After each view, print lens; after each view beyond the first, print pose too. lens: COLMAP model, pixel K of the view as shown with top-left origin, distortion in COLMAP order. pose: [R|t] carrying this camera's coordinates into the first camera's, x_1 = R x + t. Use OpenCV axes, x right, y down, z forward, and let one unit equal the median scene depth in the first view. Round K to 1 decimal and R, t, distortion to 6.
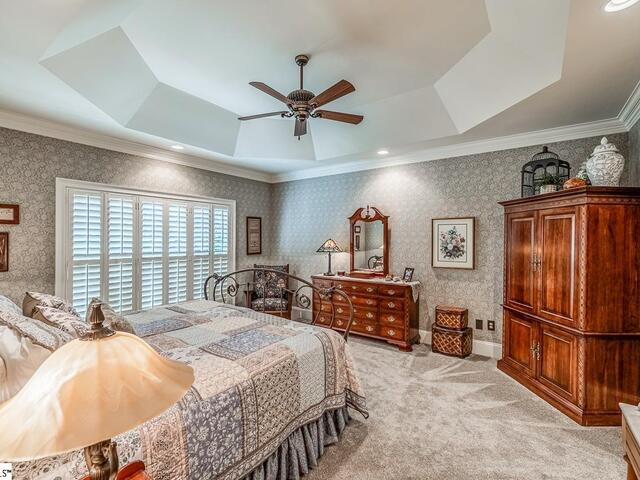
lens RADIAL K [[300.7, 0, 323.0], [0, 300.7, 229.2], [0, 0, 1]] dist [0.001207, 0.000324]
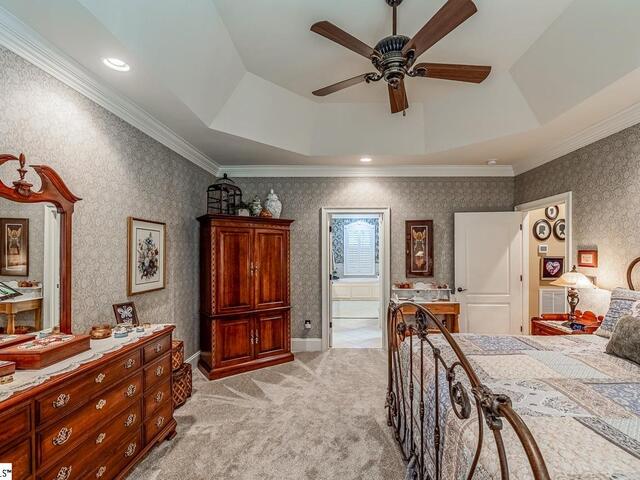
lens RADIAL K [[313.9, 0, 322.4], [0, 313.9, 249.9], [0, 0, 1]] dist [0.000722, 0.000122]
pose [[-0.549343, 0.005225, 0.835580, -0.397494], [-0.026617, 0.999364, -0.023748, 0.036627], [-0.835173, -0.035287, -0.548855, 1.036256]]
